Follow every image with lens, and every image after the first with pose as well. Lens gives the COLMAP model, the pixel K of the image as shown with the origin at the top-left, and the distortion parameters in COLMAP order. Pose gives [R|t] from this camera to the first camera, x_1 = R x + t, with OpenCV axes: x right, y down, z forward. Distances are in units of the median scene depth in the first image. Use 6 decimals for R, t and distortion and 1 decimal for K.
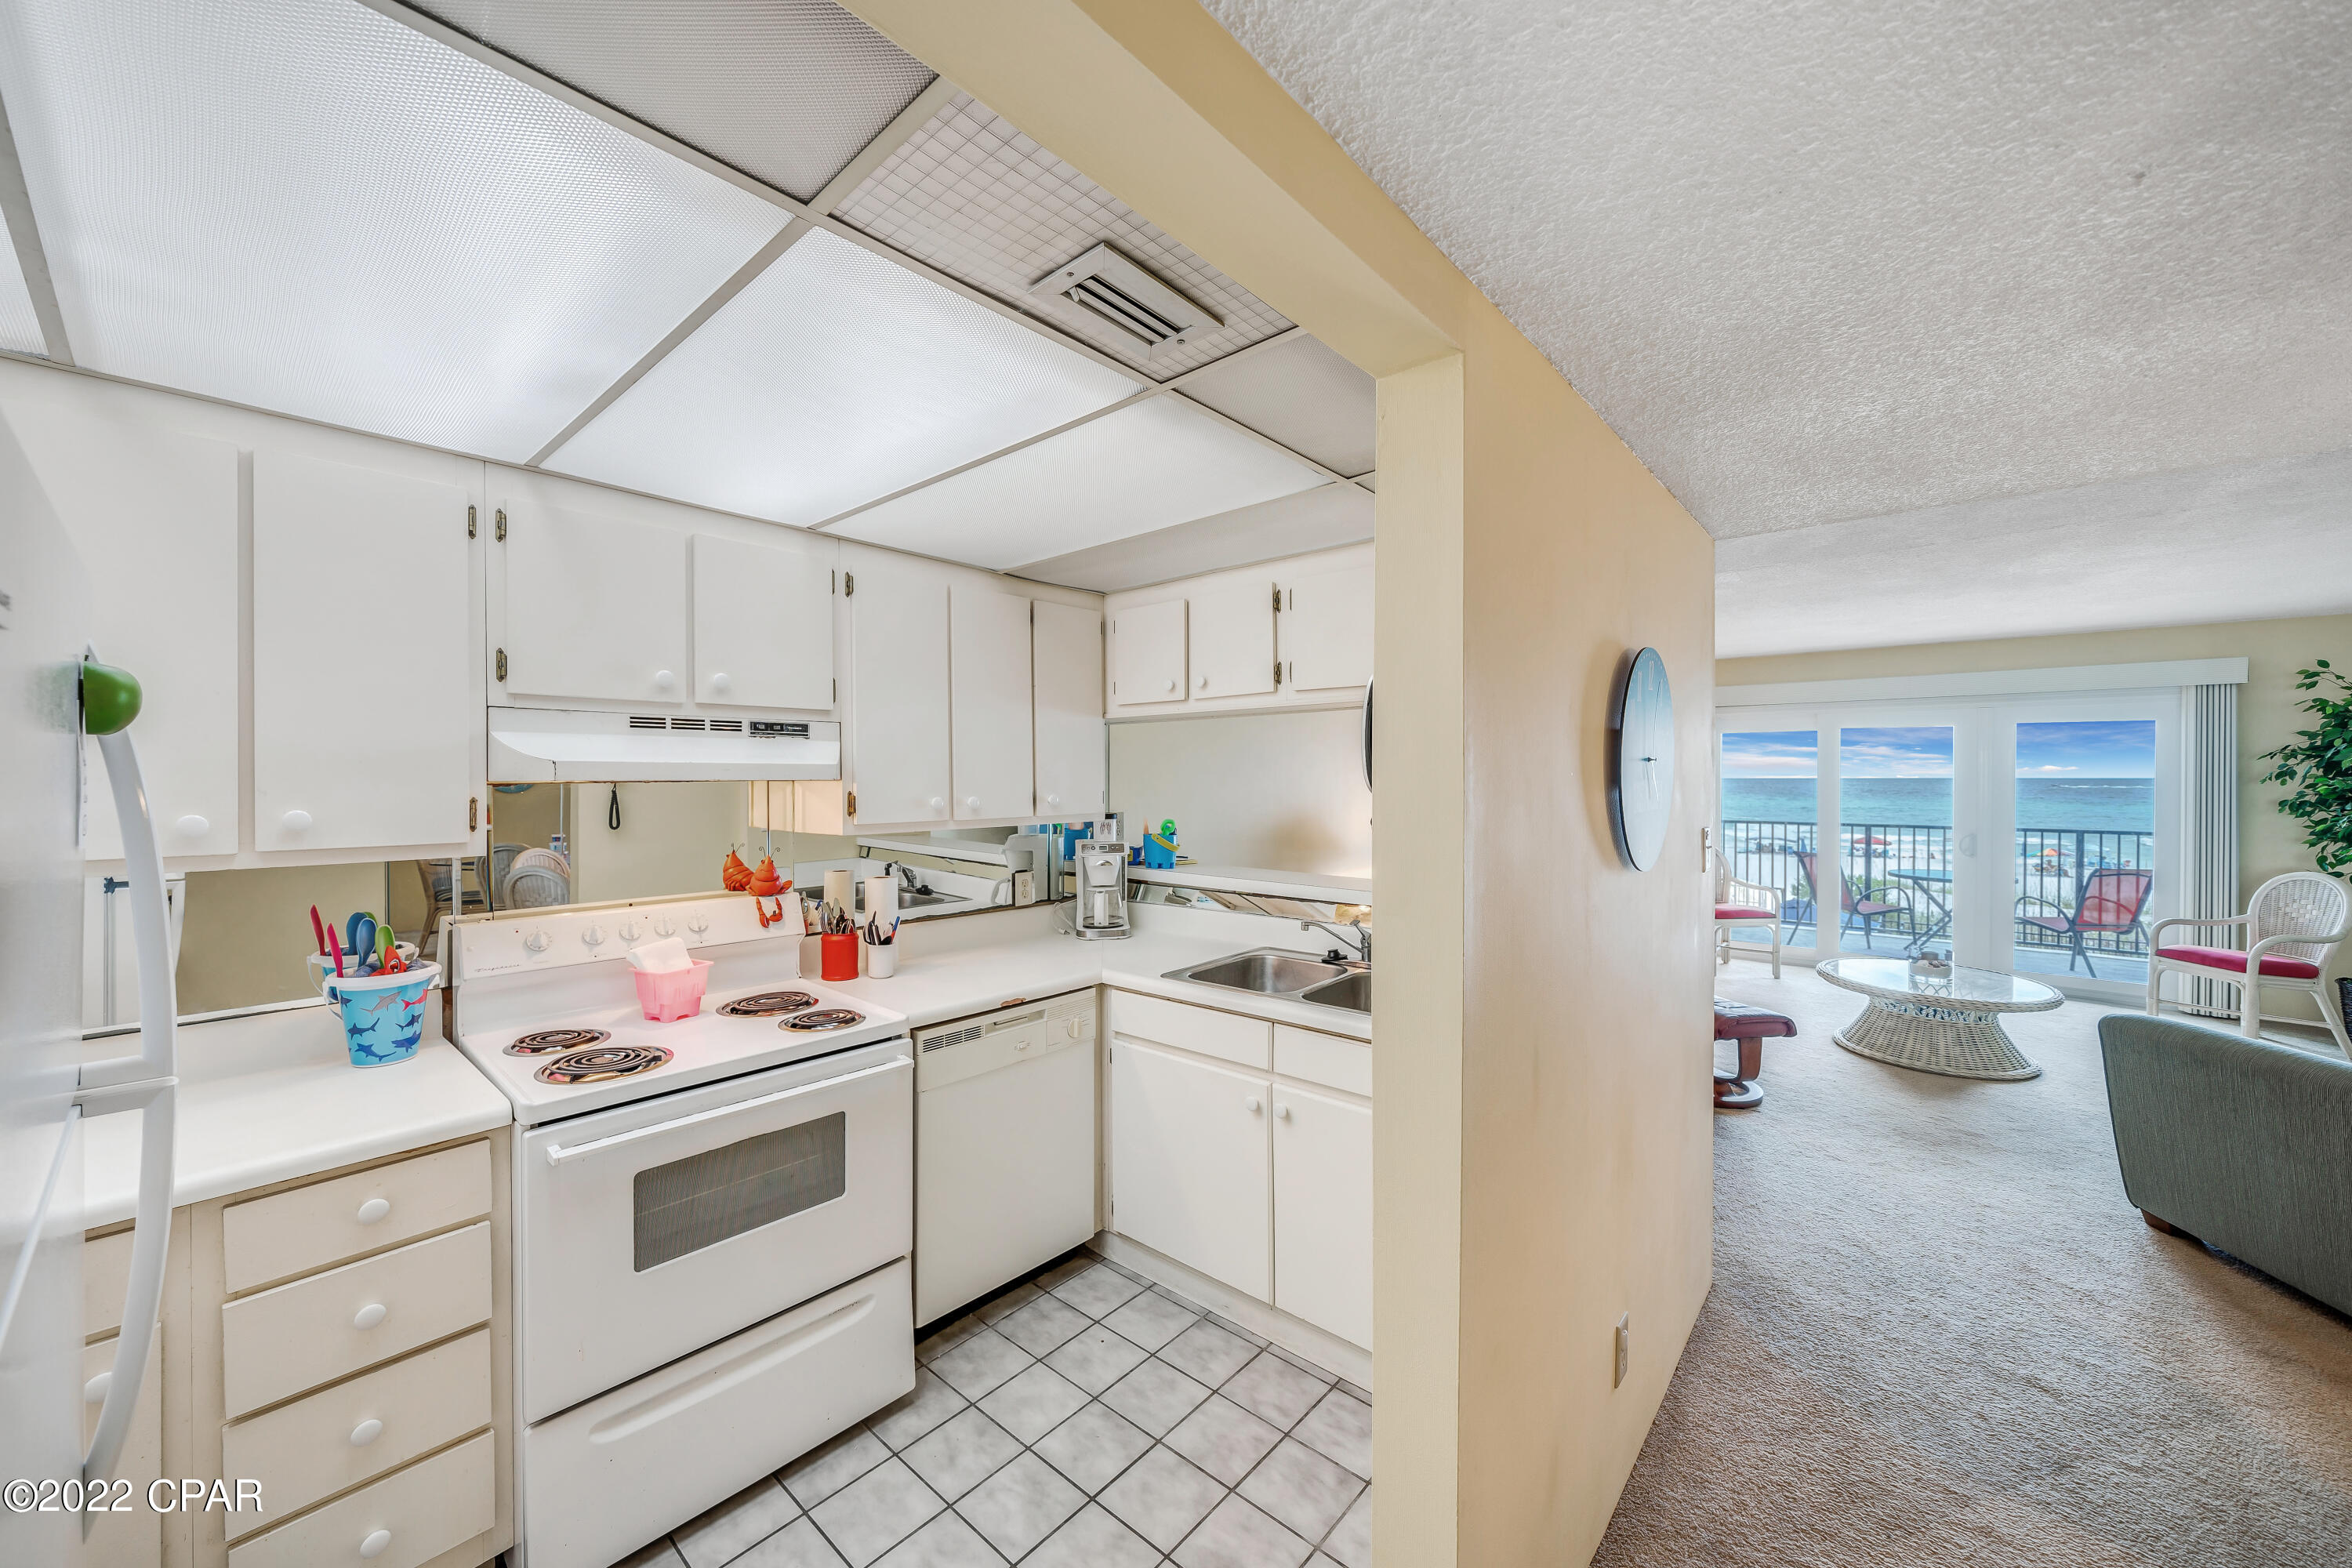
lens RADIAL K [[865.2, 0, 1163.4], [0, 865.2, 779.1], [0, 0, 1]] dist [-0.001642, -0.000685]
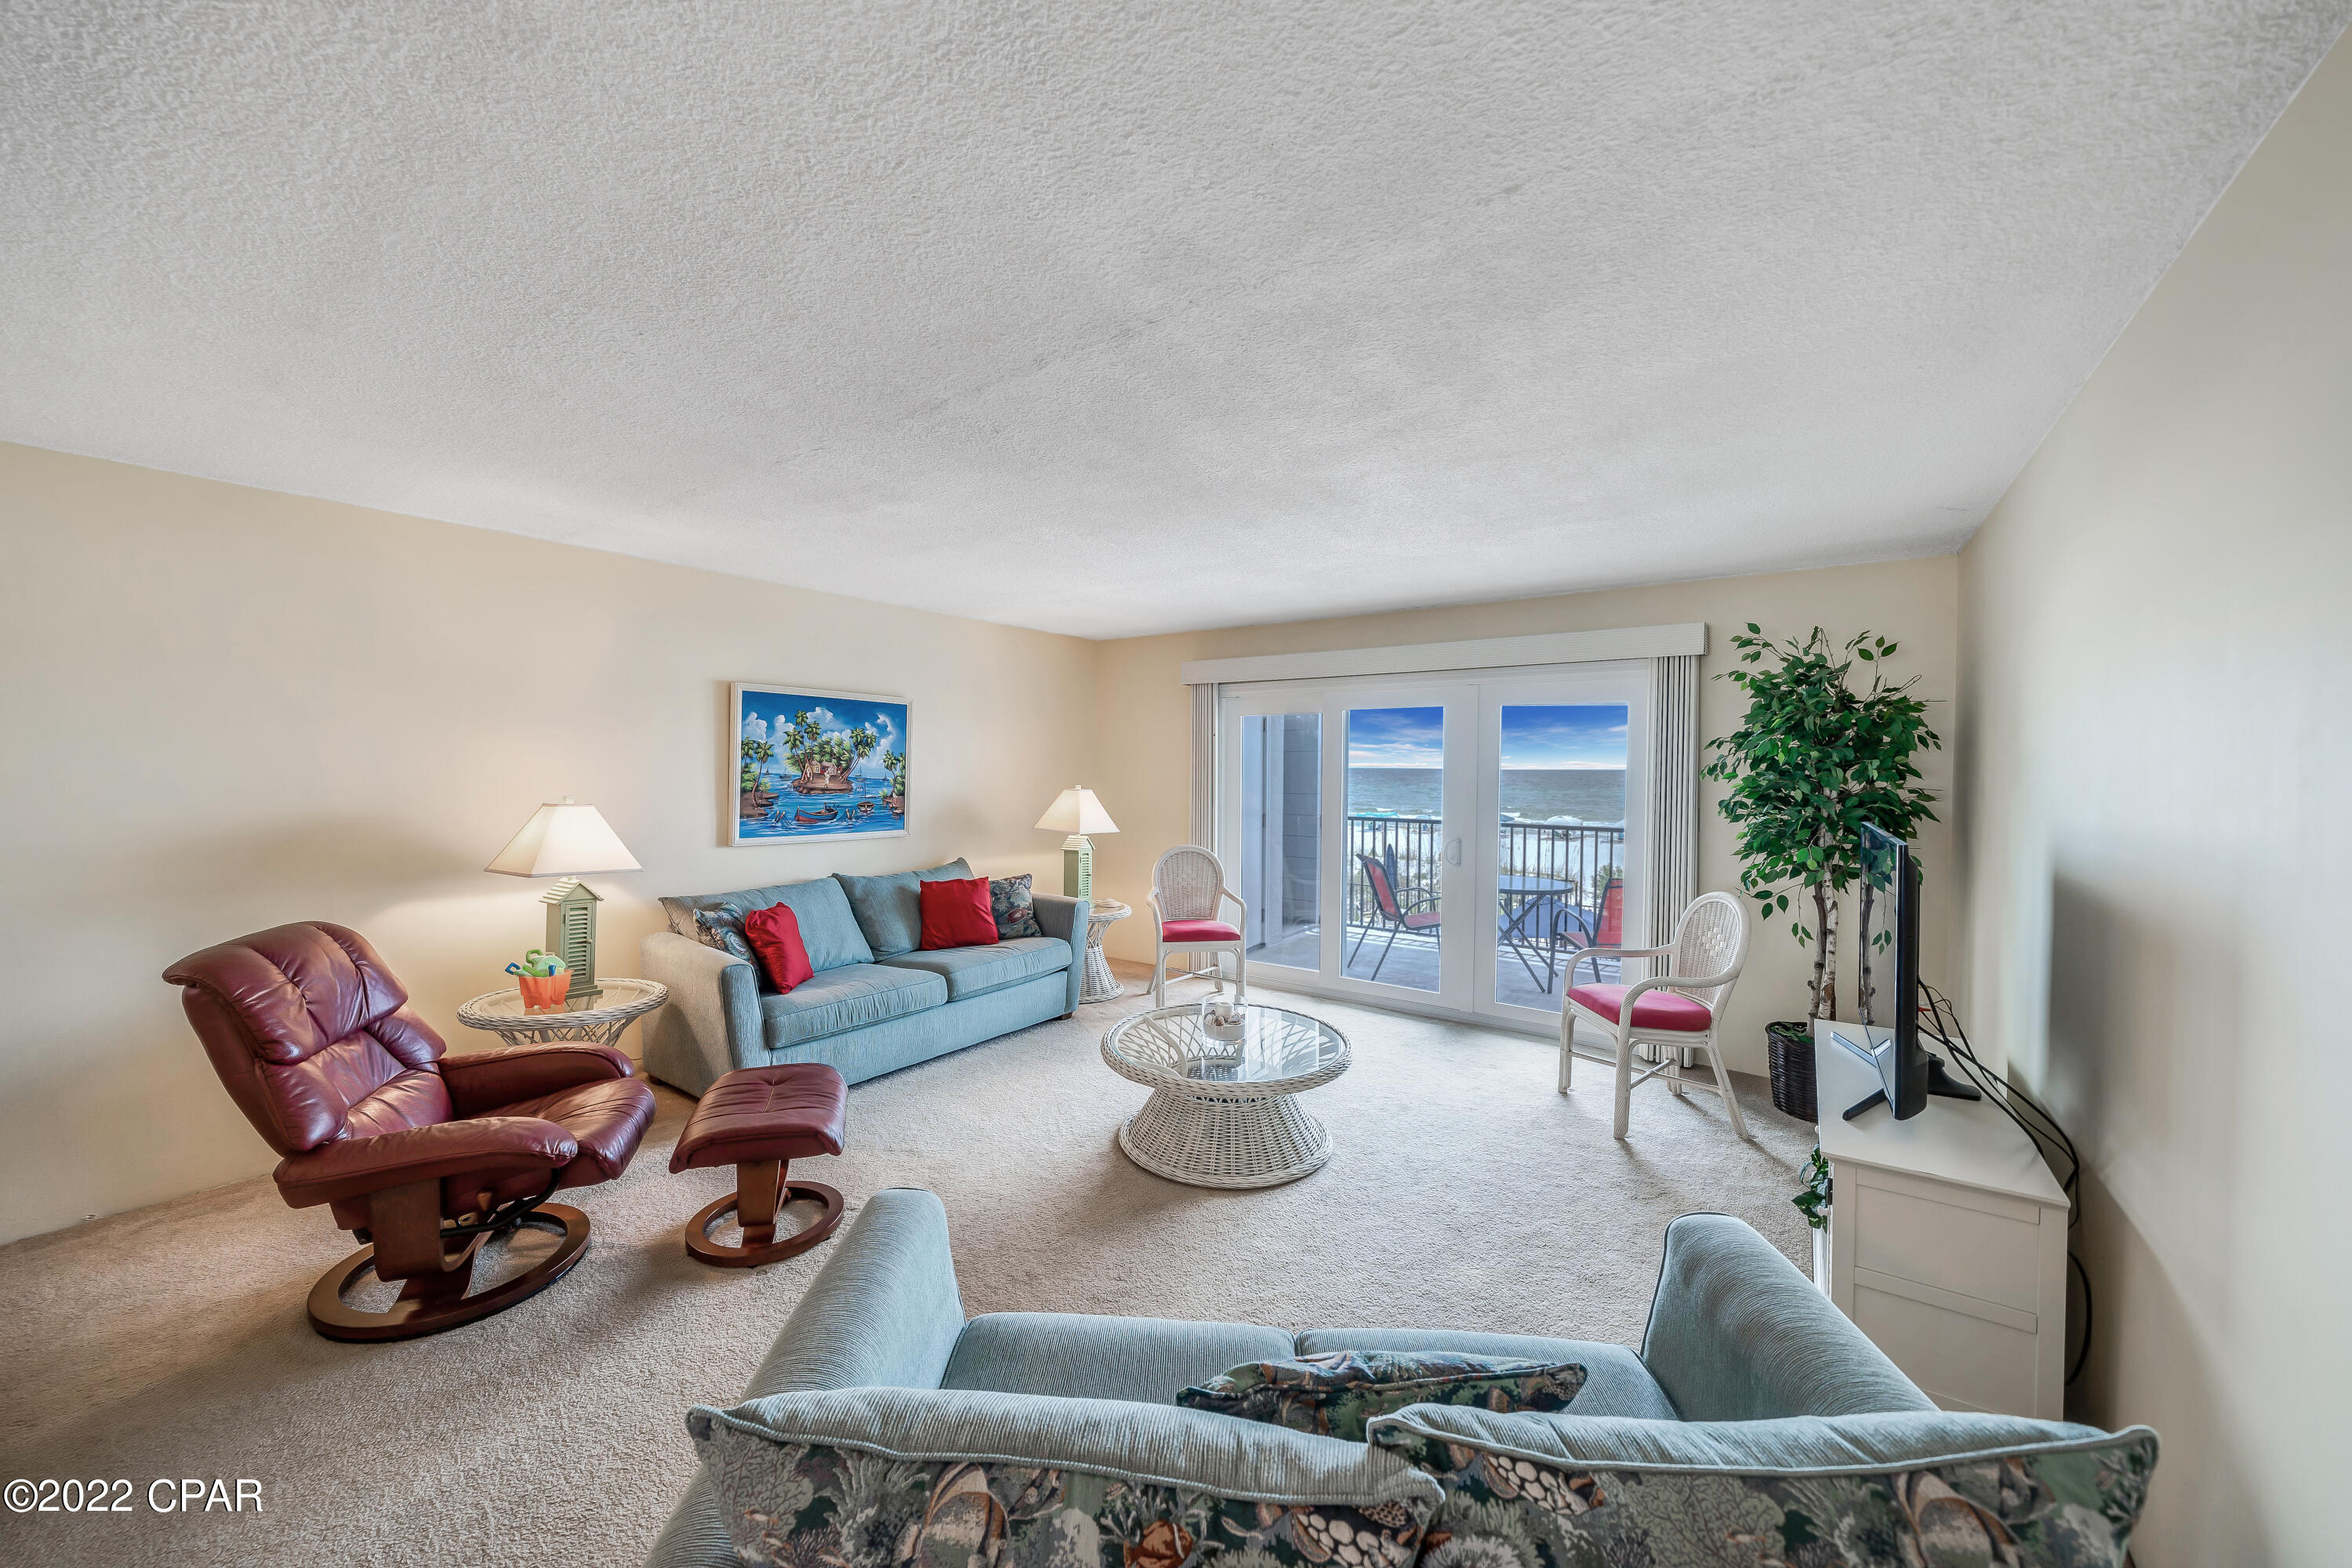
lens RADIAL K [[865.2, 0, 1164.9], [0, 865.2, 787.3], [0, 0, 1]] dist [-0.001642, -0.000685]
pose [[0.996054, 0.003519, 0.088678, 0.927006], [-0.005635, 0.999705, 0.023628, -0.004450], [-0.088569, -0.024034, 0.995780, 0.320400]]
